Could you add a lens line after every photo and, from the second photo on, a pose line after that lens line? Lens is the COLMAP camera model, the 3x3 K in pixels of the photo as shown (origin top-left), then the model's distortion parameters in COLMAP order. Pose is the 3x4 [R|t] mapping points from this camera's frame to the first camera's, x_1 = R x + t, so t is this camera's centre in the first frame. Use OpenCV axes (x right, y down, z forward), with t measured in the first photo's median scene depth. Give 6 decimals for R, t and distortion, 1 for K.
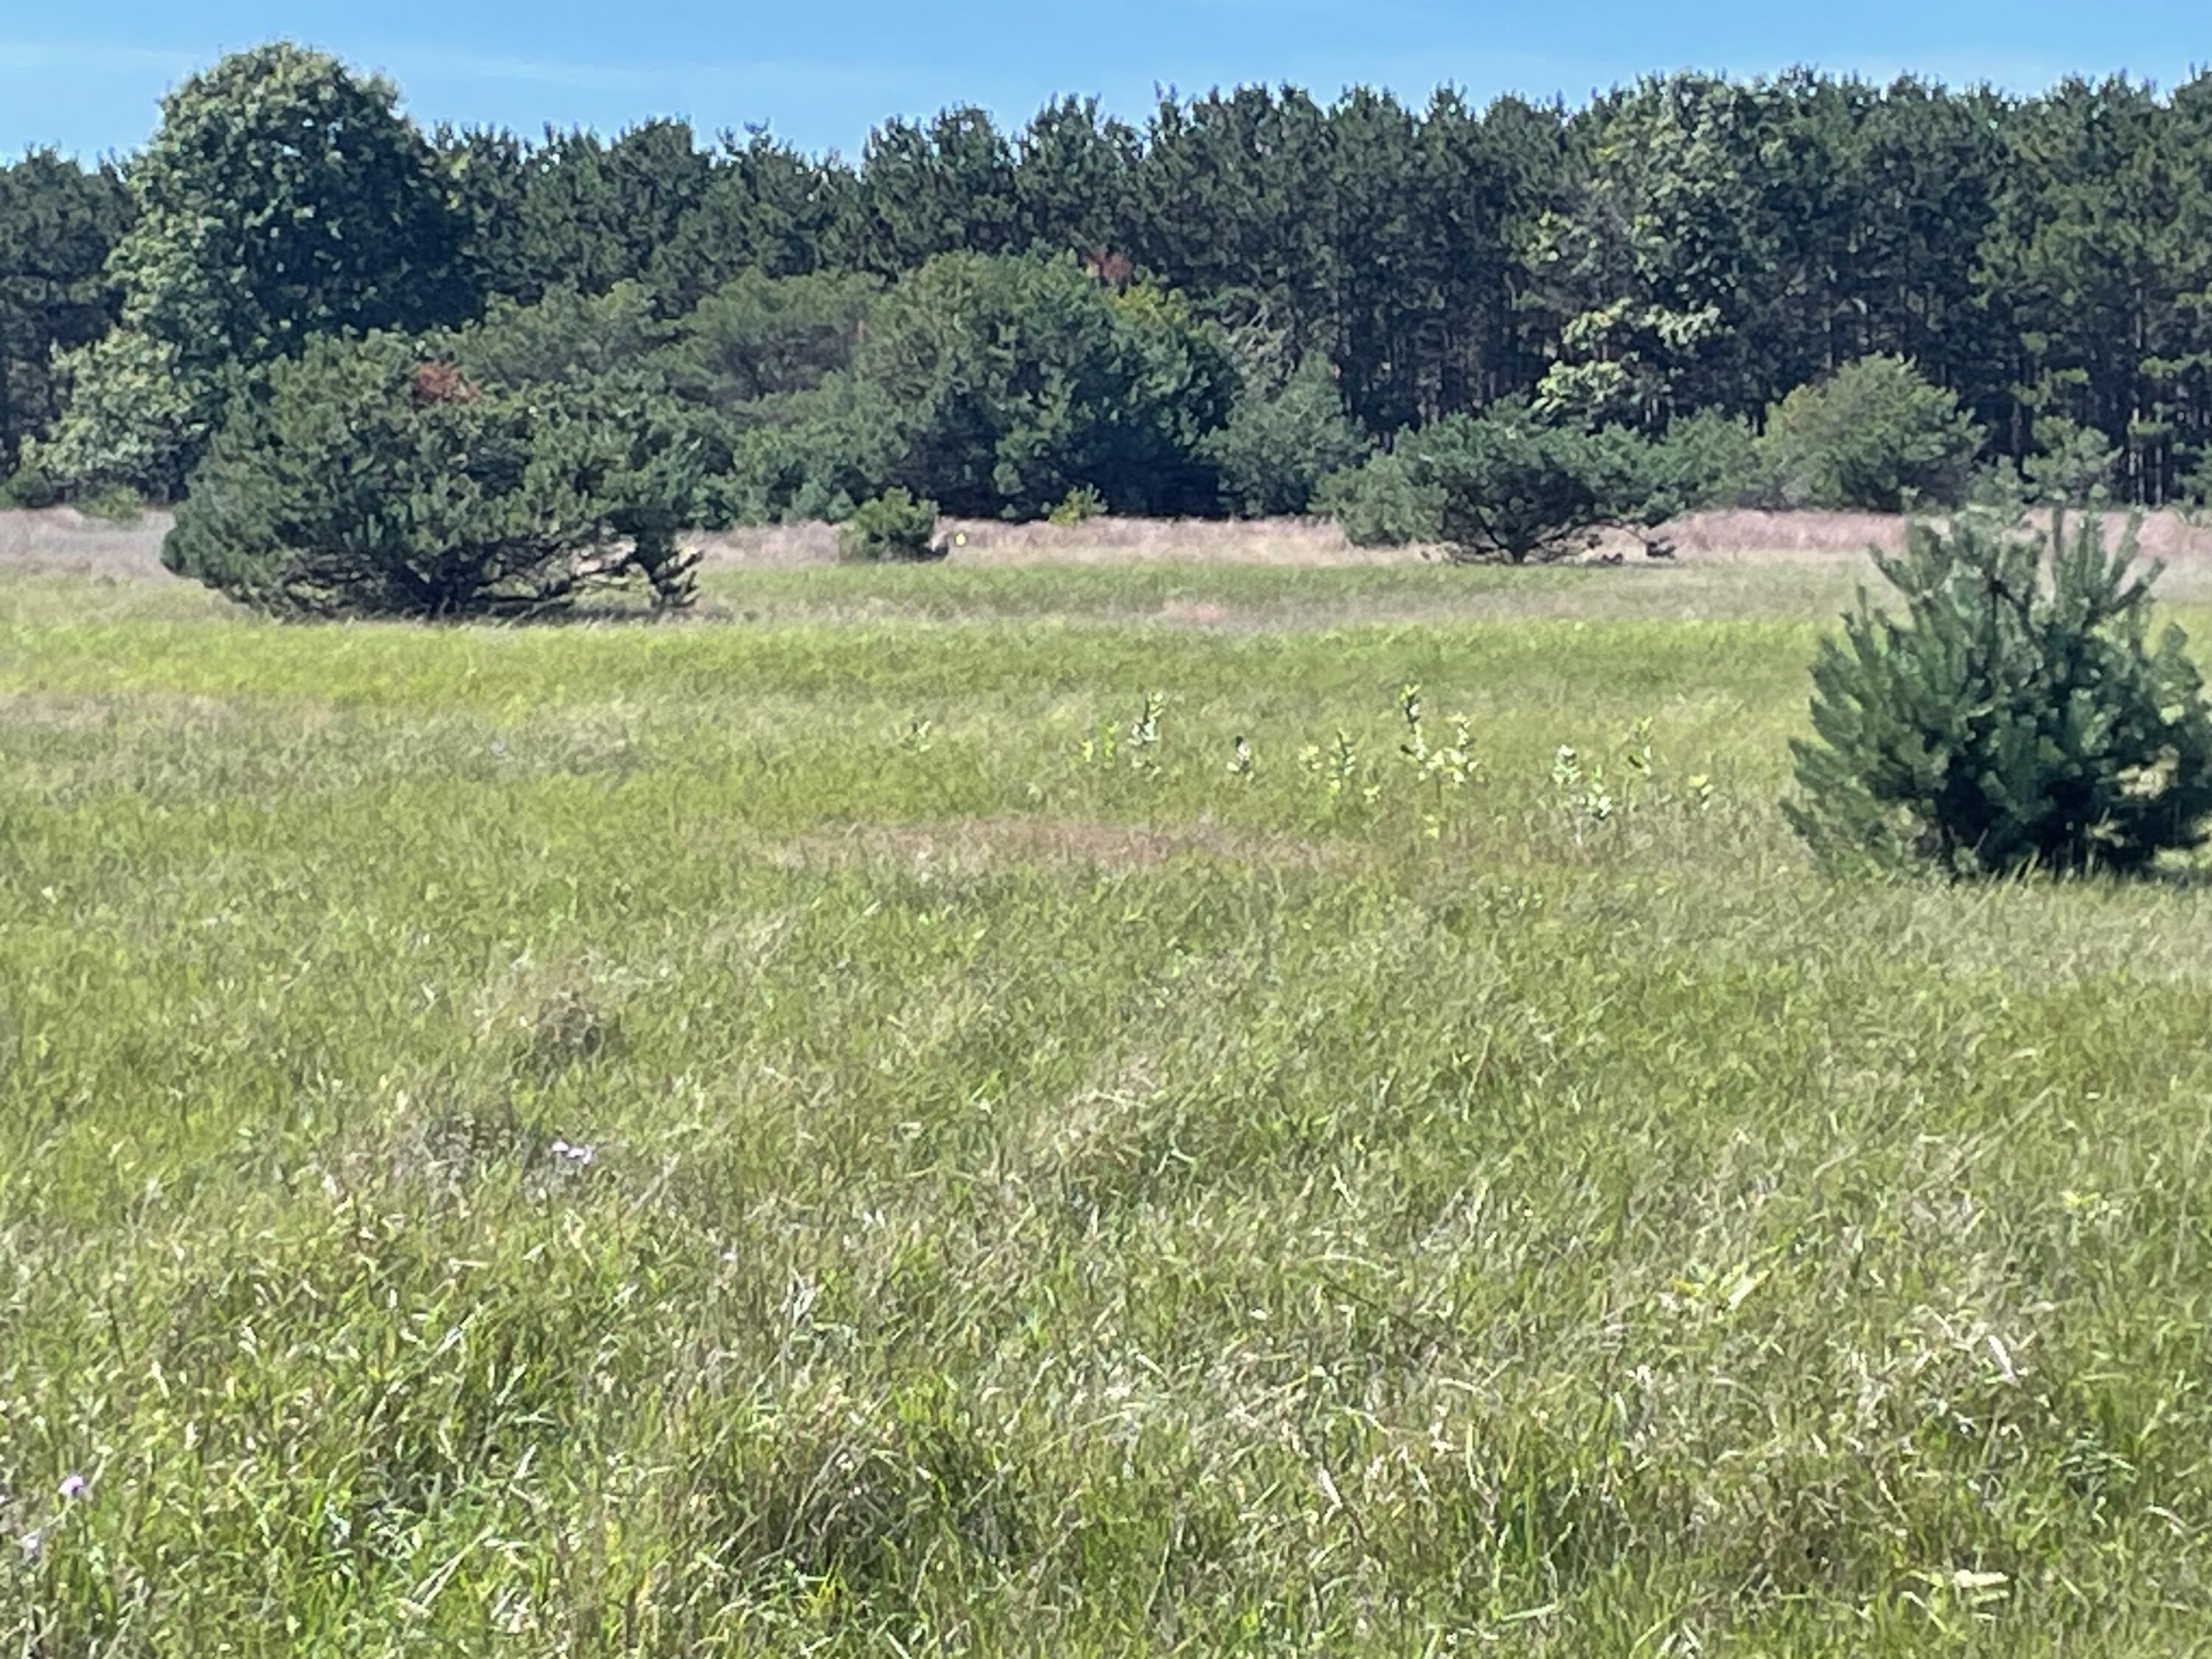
lens RADIAL K [[6543.6, 0, 1105.6], [0, 6543.6, 829.6], [0, 0, 1]] dist [0.246557, 0.000000]
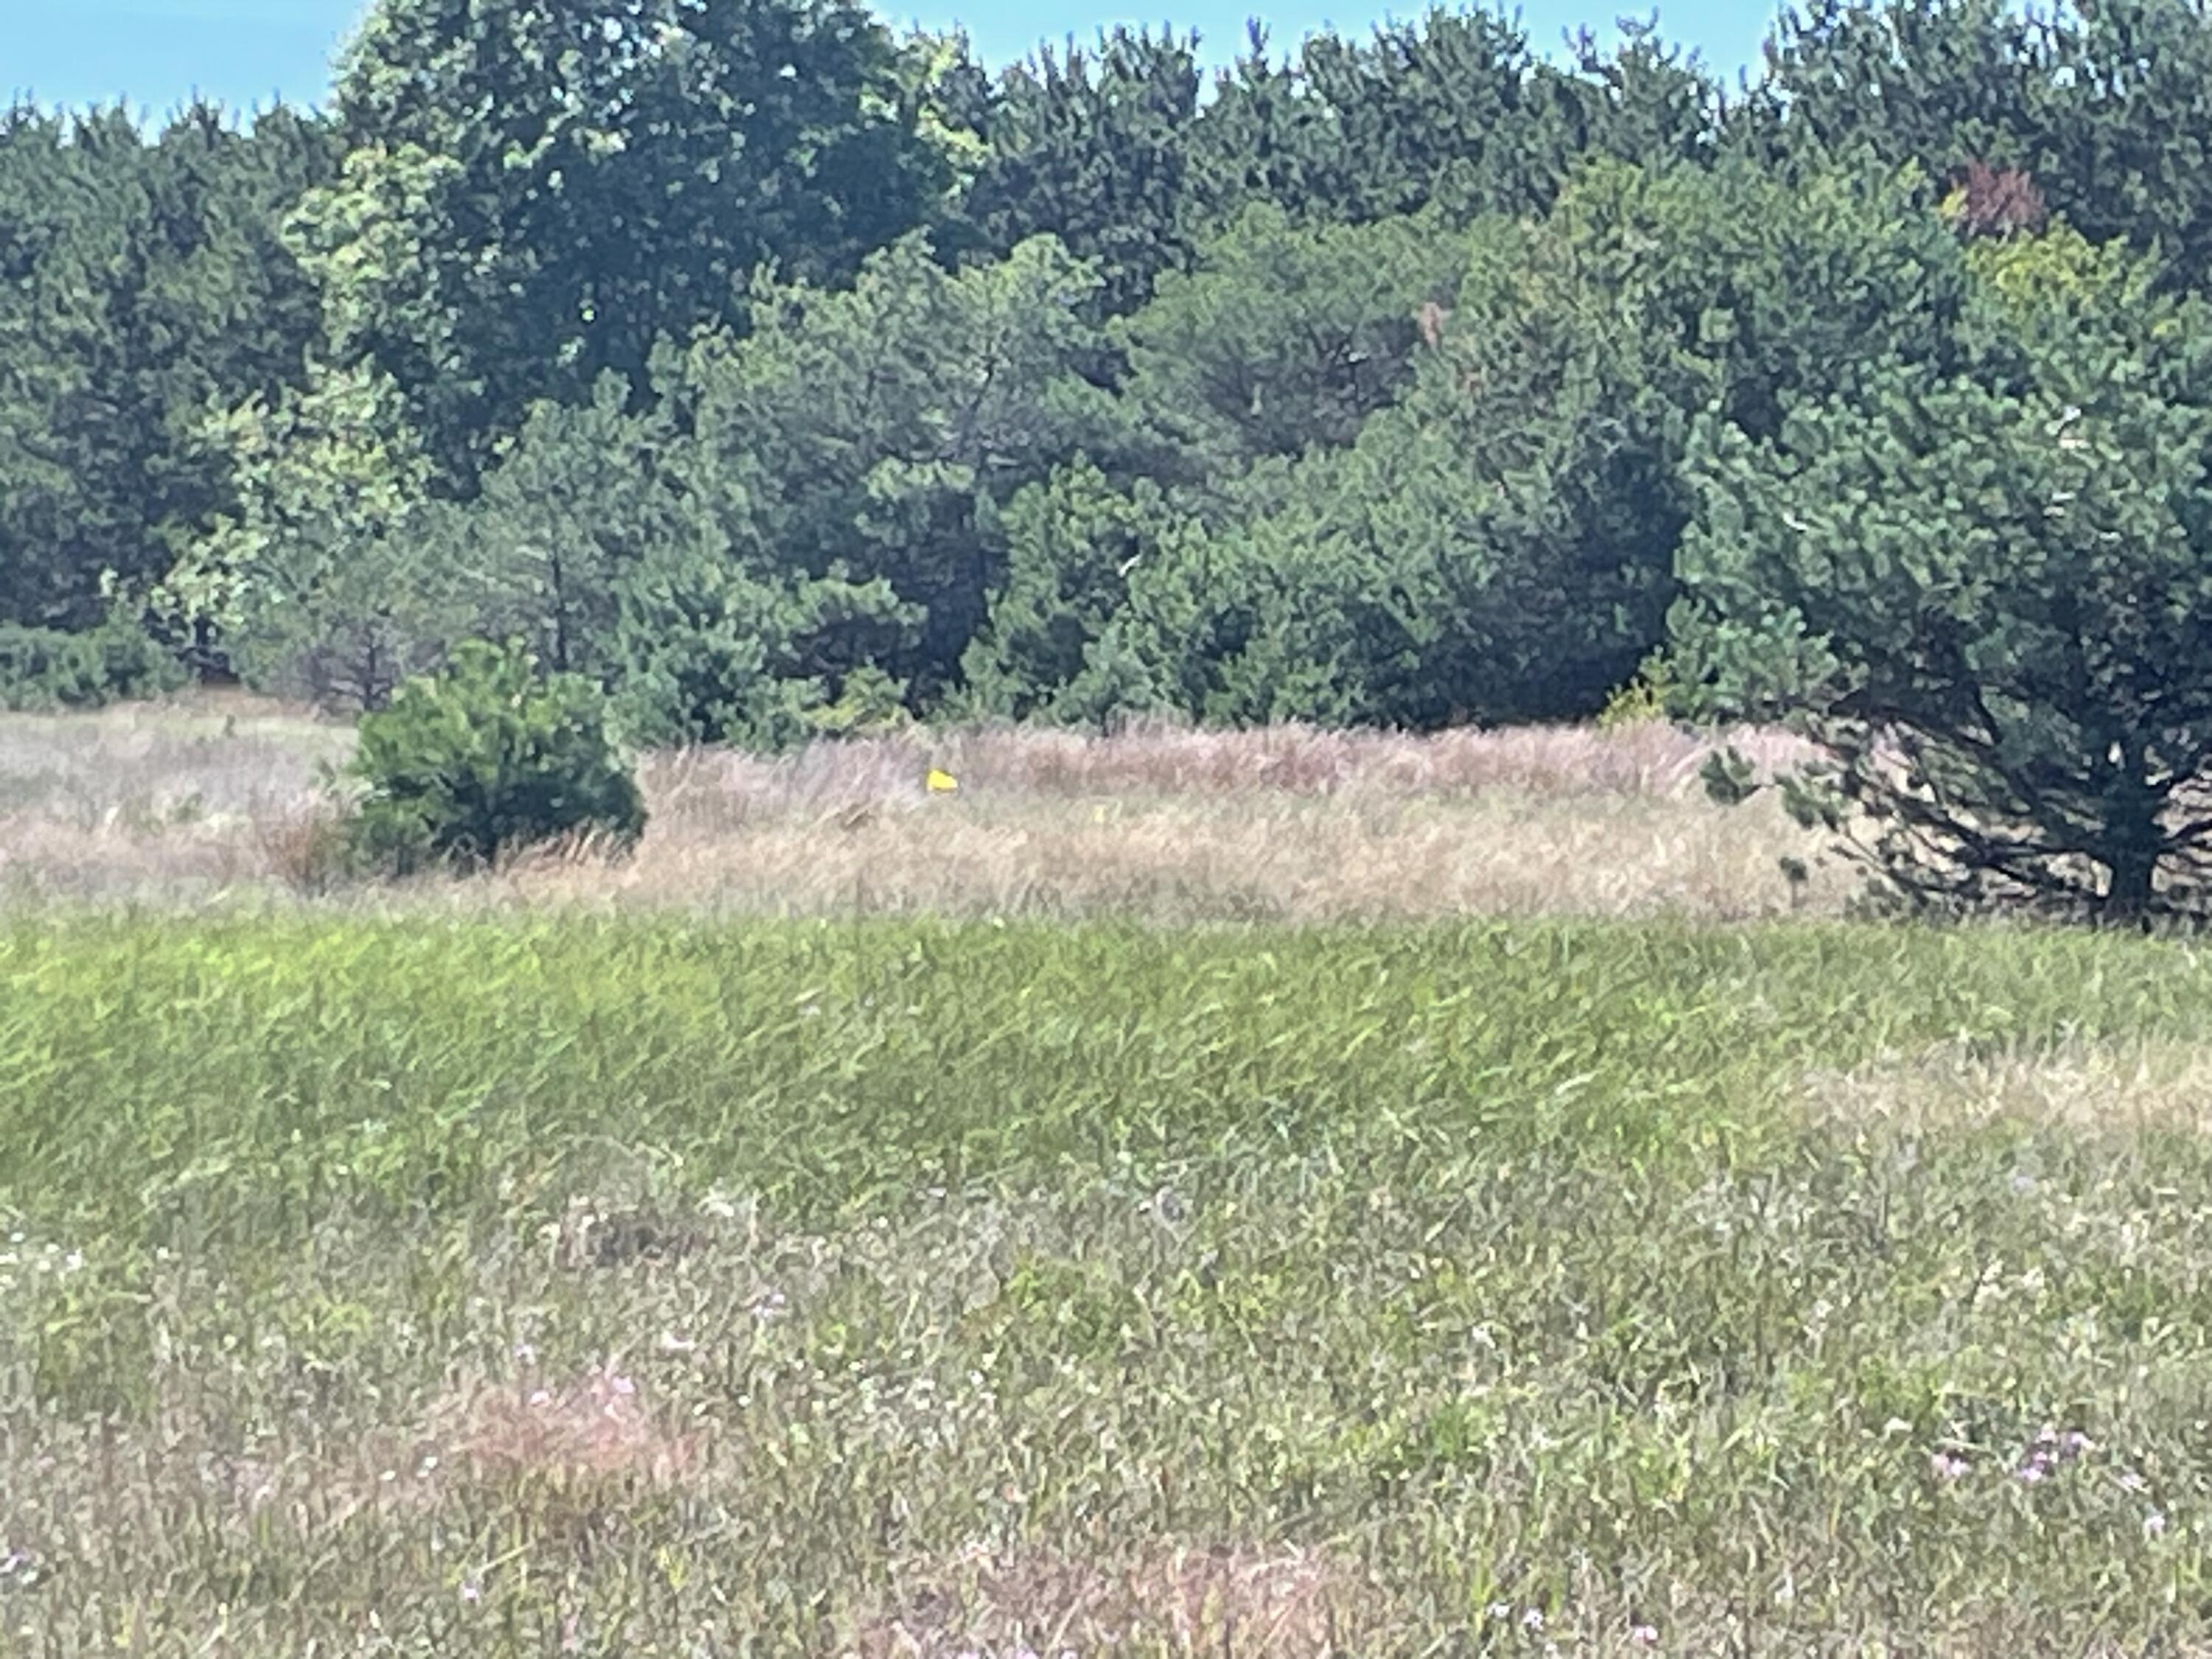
lens RADIAL K [[8403.0, 0, 1104.4], [0, 8403.0, 828.4], [0, 0, 1]] dist [-0.011520, 0.000000]
pose [[0.982570, 0.004532, -0.185837, 0.045790], [-0.010377, 0.999481, -0.030493, -0.017171], [0.185603, 0.031890, 0.982107, 0.334086]]
